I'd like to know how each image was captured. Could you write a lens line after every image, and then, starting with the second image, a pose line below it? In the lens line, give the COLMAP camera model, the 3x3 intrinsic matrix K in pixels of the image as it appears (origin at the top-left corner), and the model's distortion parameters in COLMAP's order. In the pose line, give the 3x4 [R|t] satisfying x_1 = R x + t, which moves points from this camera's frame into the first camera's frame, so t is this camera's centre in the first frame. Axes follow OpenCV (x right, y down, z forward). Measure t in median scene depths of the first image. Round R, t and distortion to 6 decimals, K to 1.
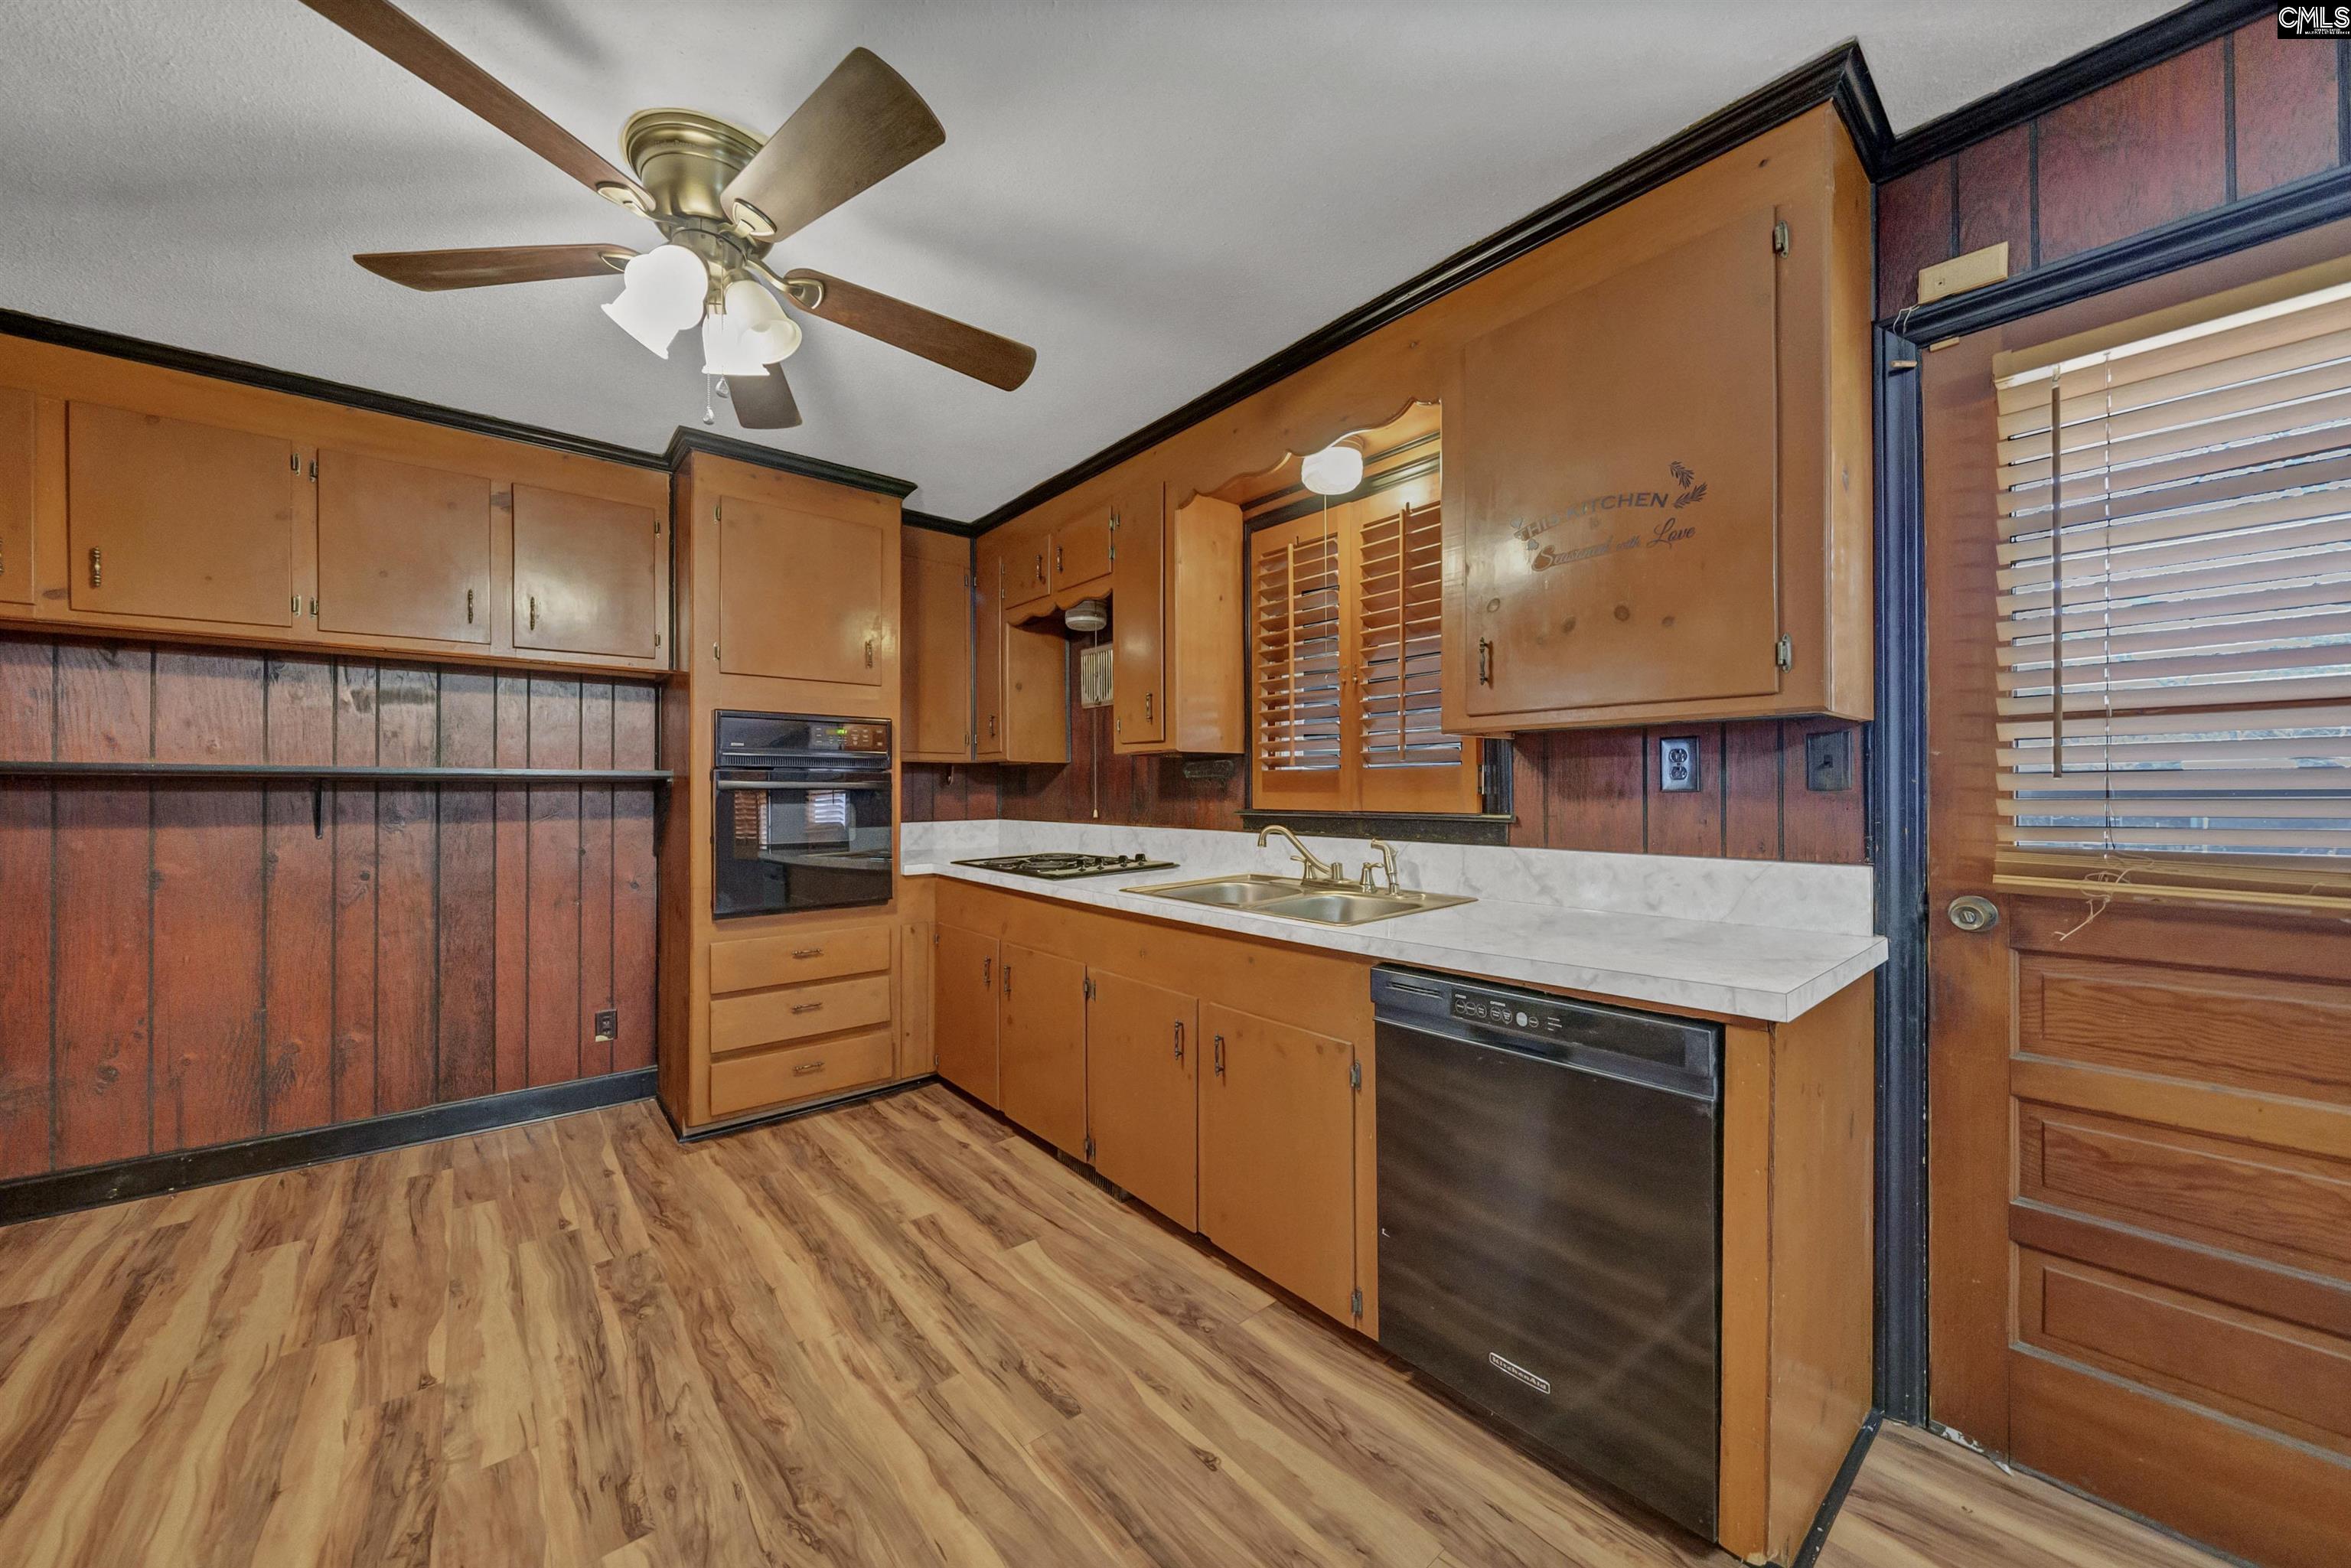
lens RADIAL K [[834.8, 0, 1139.2], [0, 834.8, 792.3], [0, 0, 1]] dist [-0.003625, -0.000298]
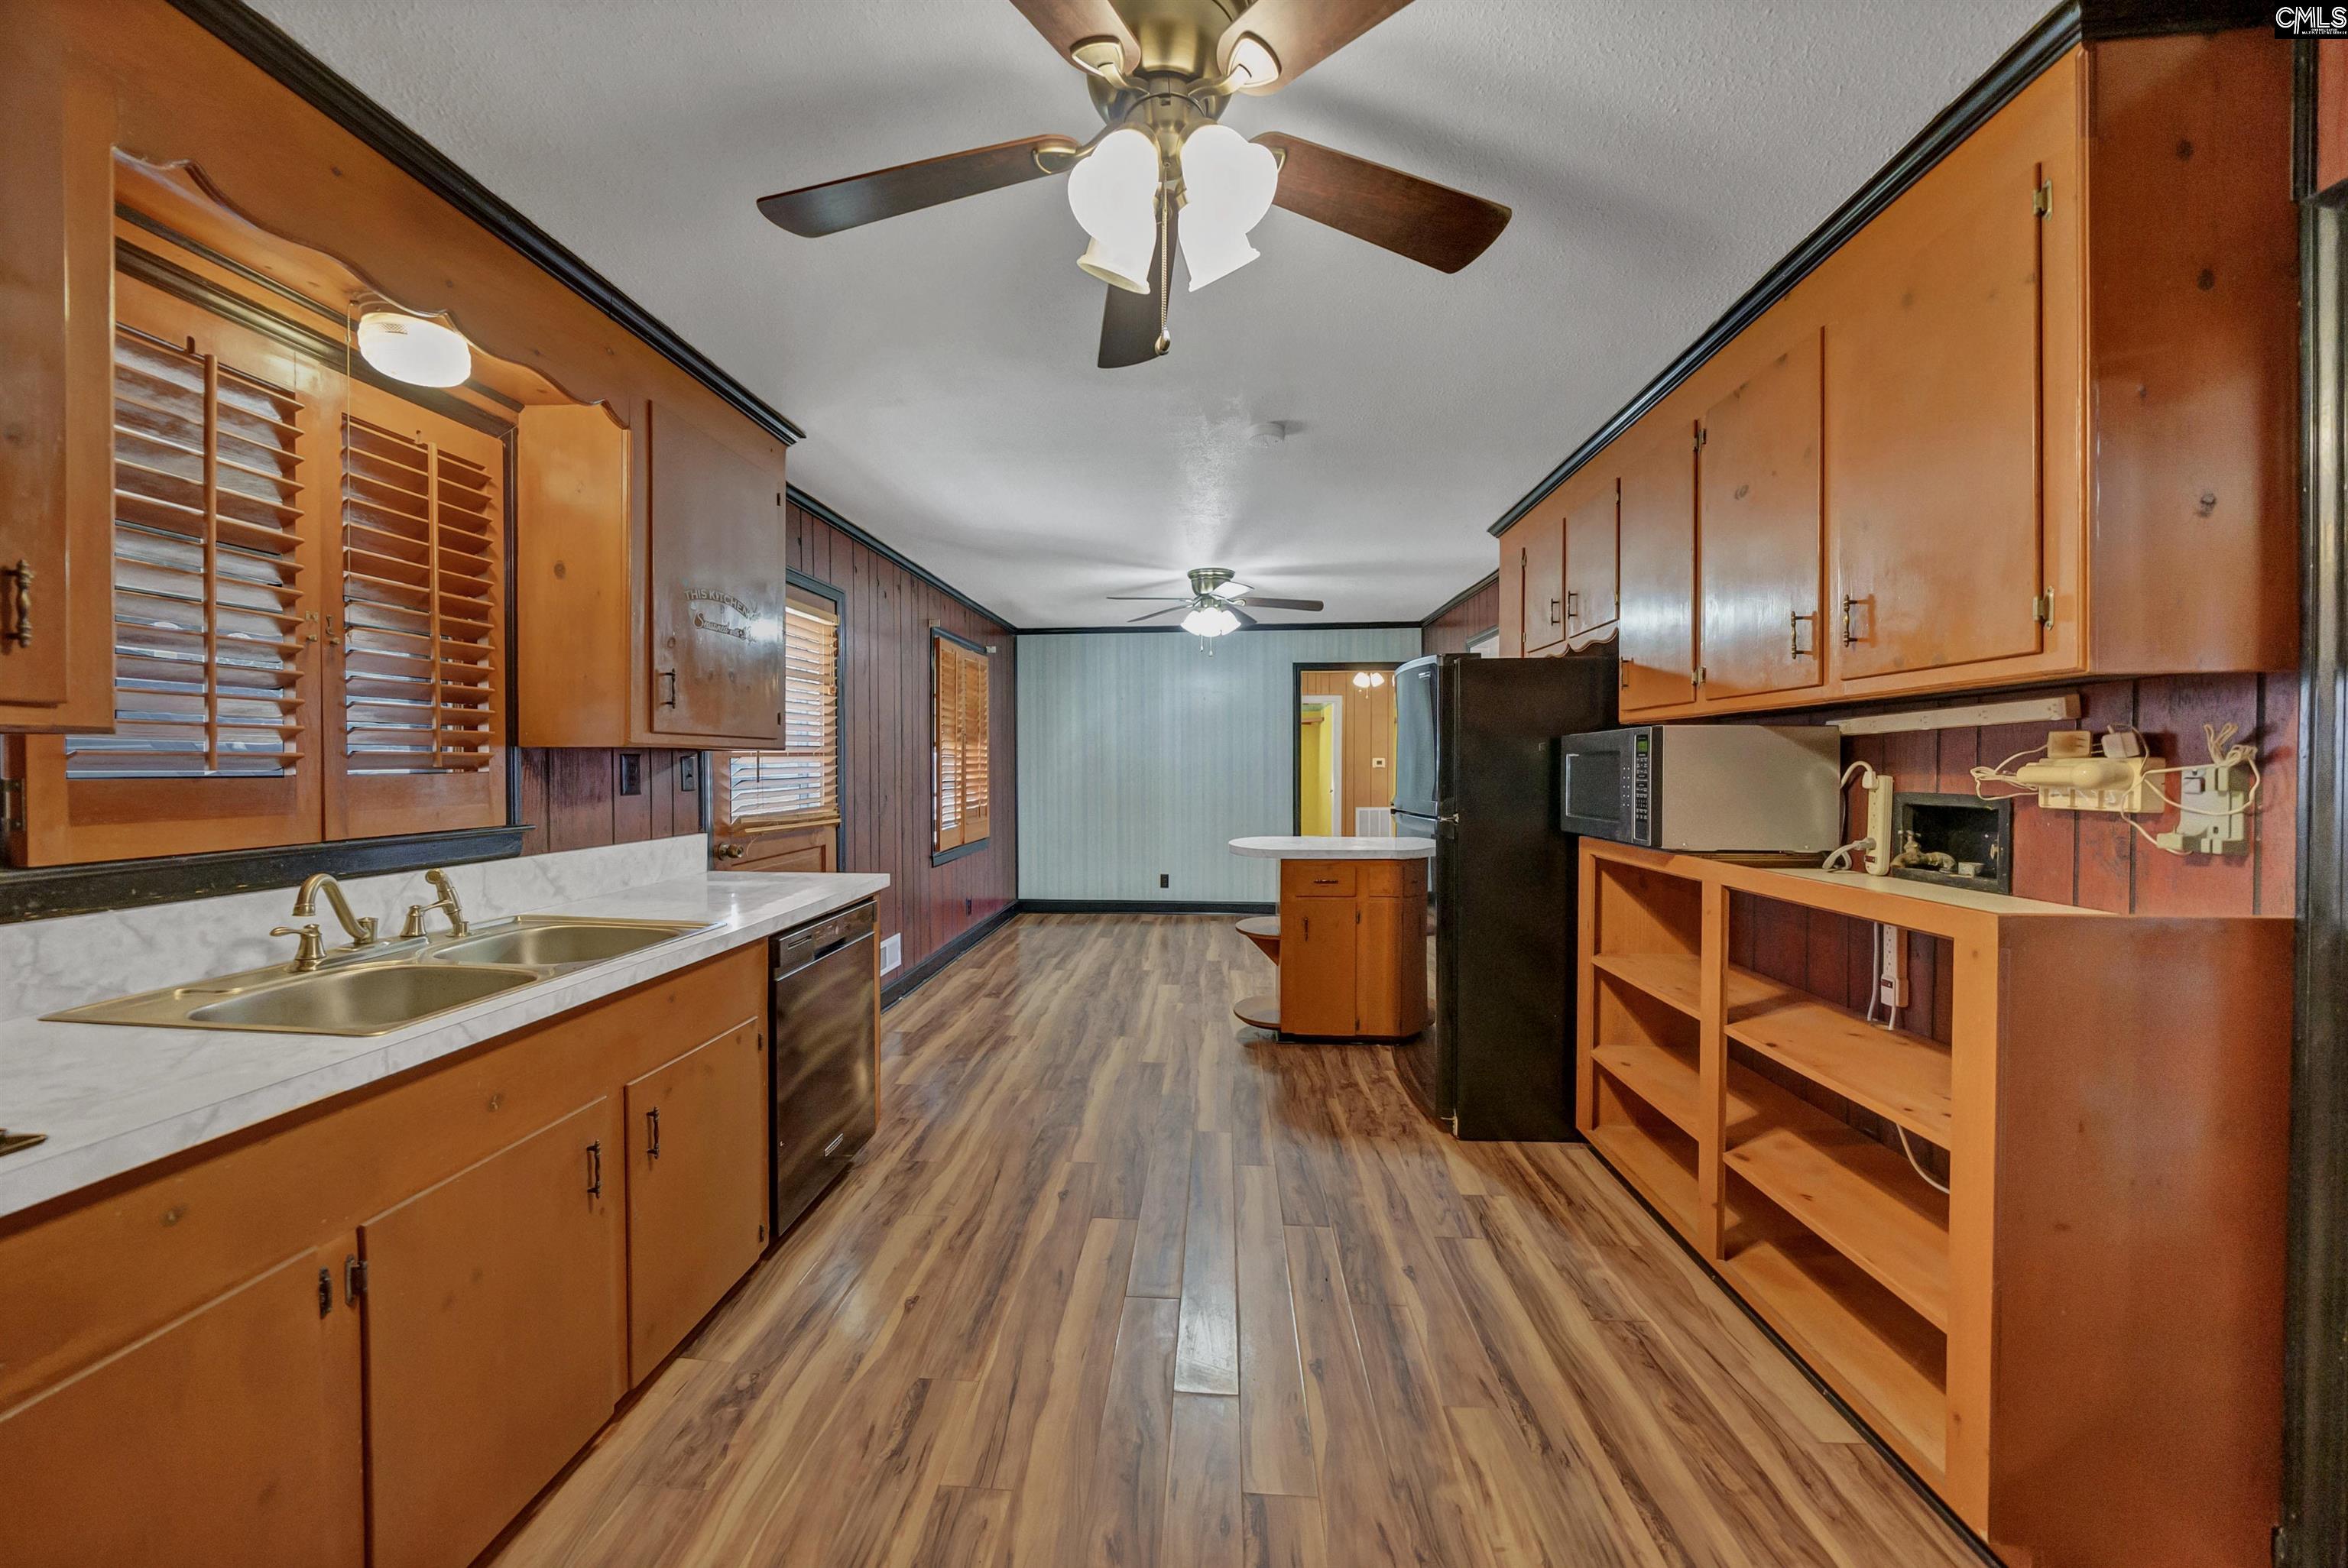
lens RADIAL K [[833.7, 0, 1156.6], [0, 833.7, 769.3], [0, 0, 1]] dist [-0.003625, -0.000298]
pose [[-0.720793, -0.002731, 0.693145, -0.730432], [0.003240, 0.999968, 0.007309, -0.041379], [-0.693143, 0.007514, -0.720761, 1.091986]]
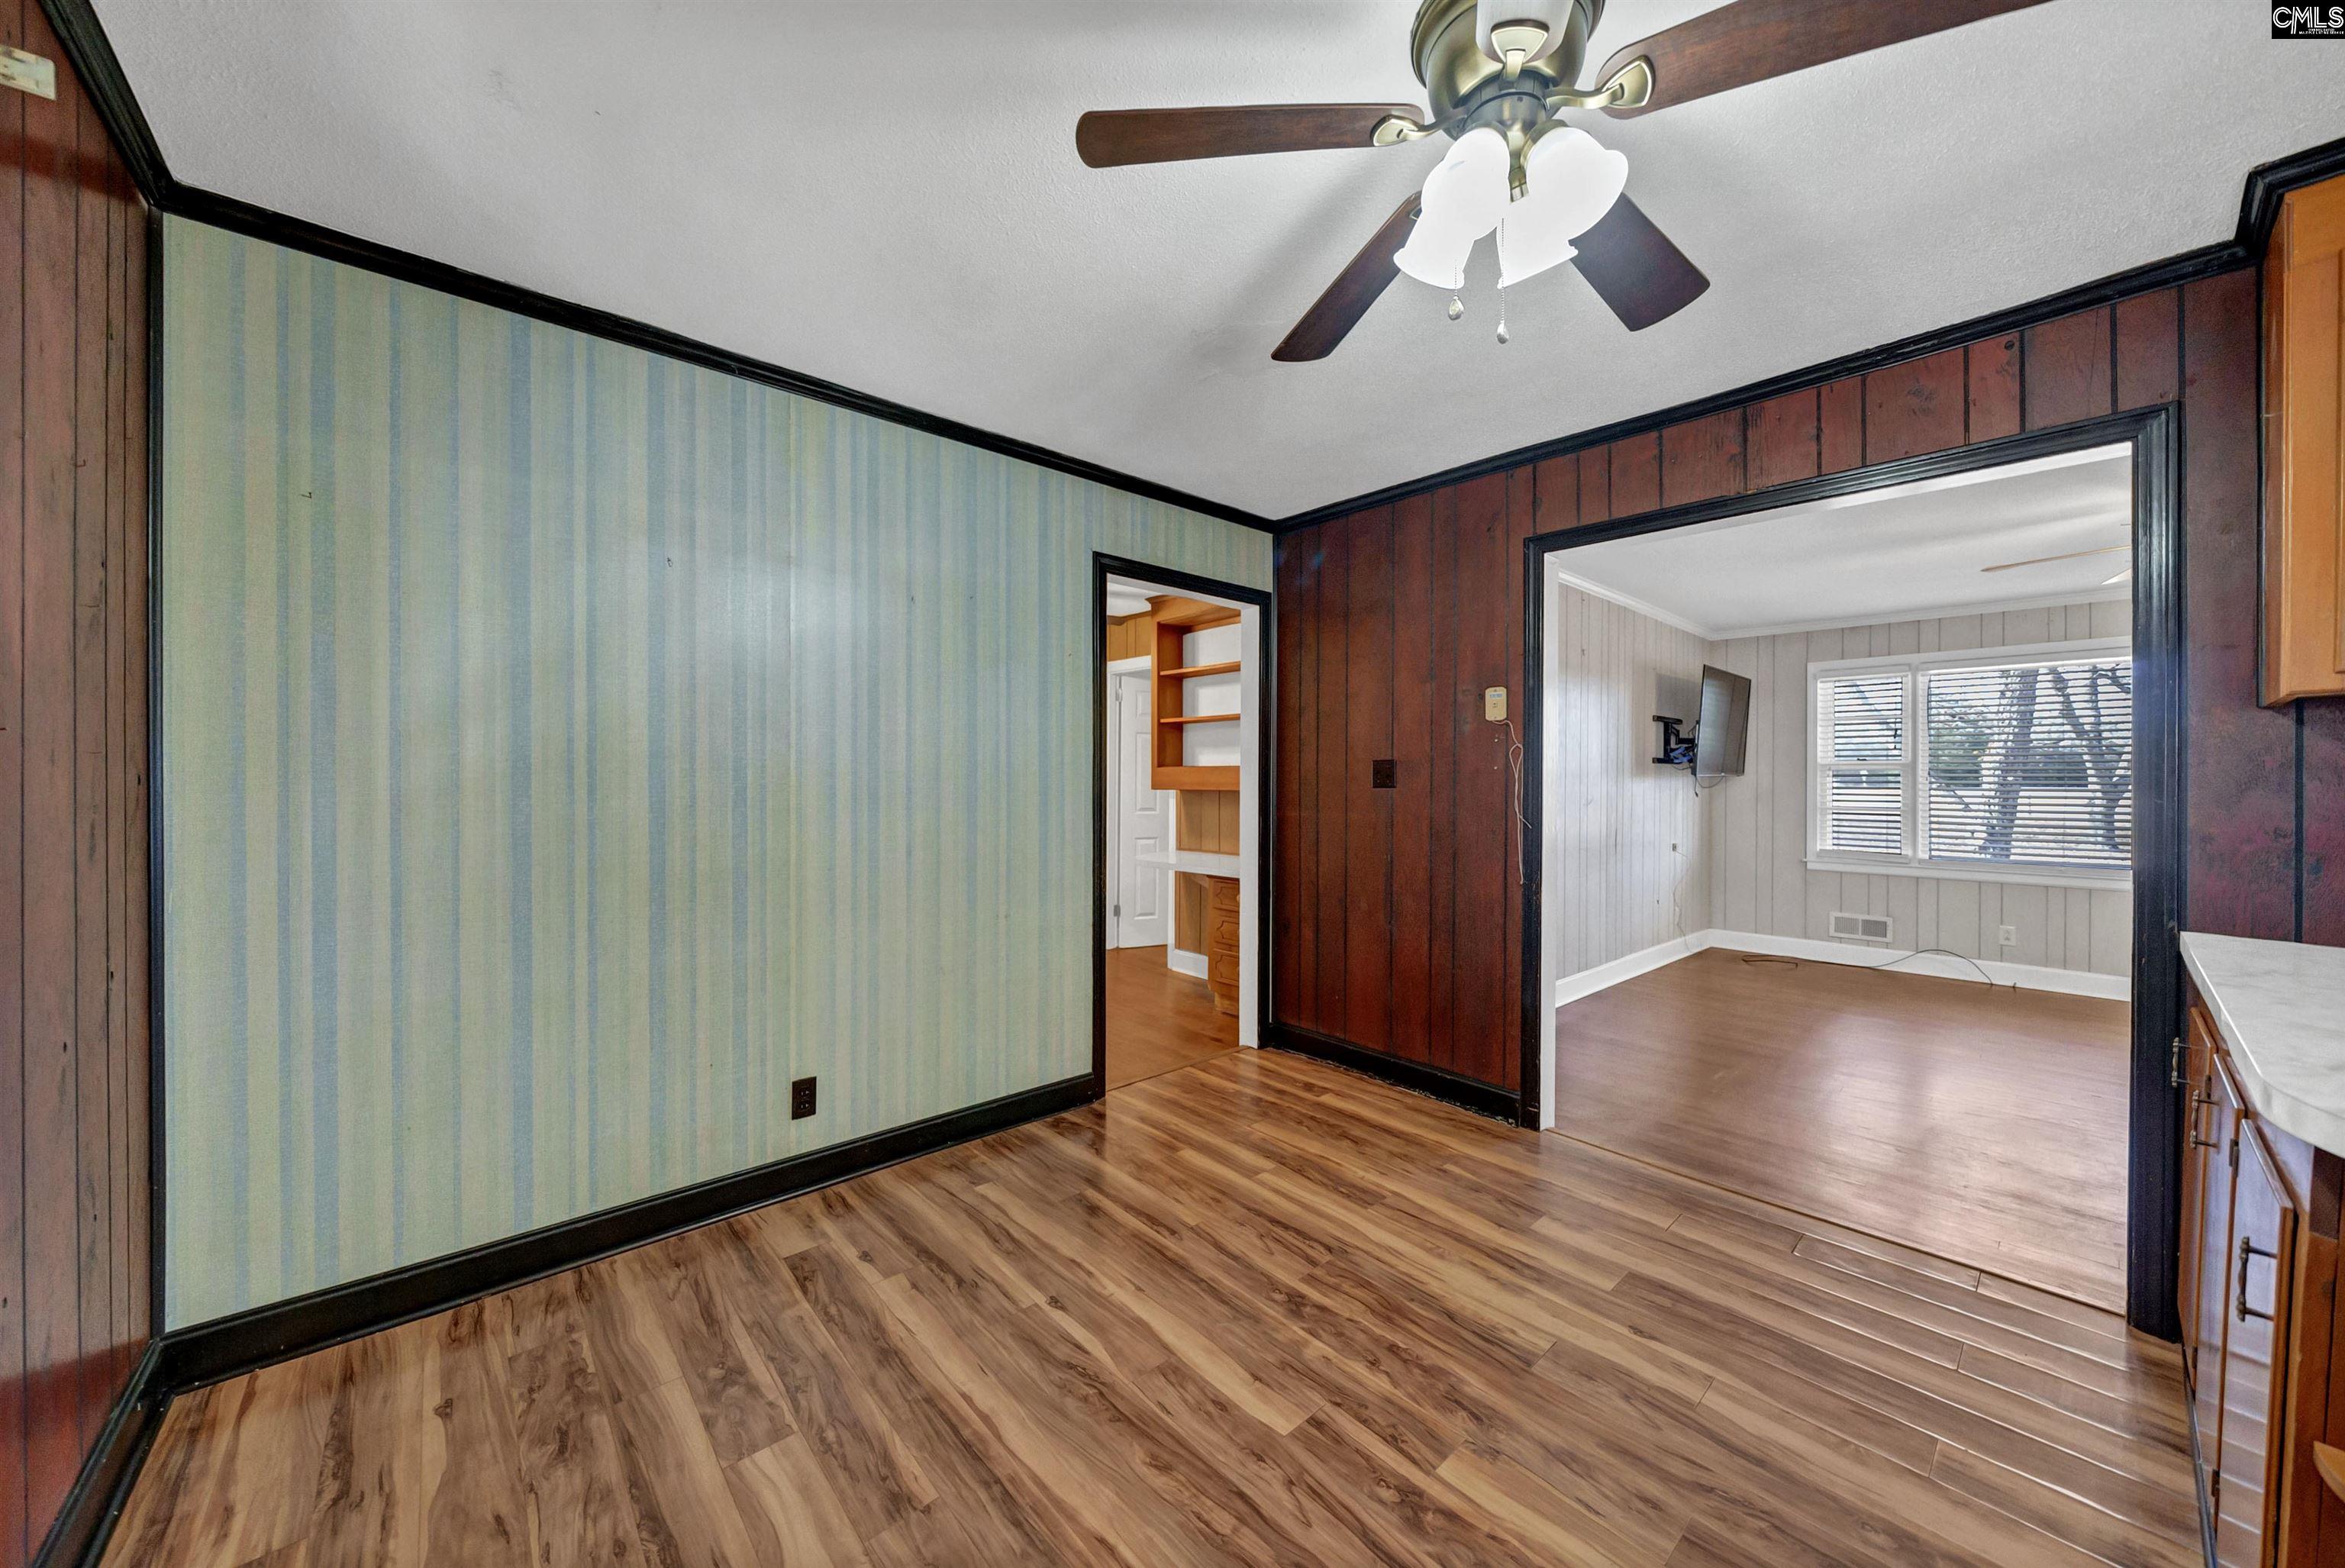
lens RADIAL K [[832.8, 0, 1155.4], [0, 832.8, 777.0], [0, 0, 1]] dist [-0.003625, -0.000298]
pose [[-0.999412, -0.003213, -0.034132, 0.875355], [-0.003222, 0.999995, 0.000202, -0.027621], [0.034132, 0.000312, -0.999417, 0.014981]]
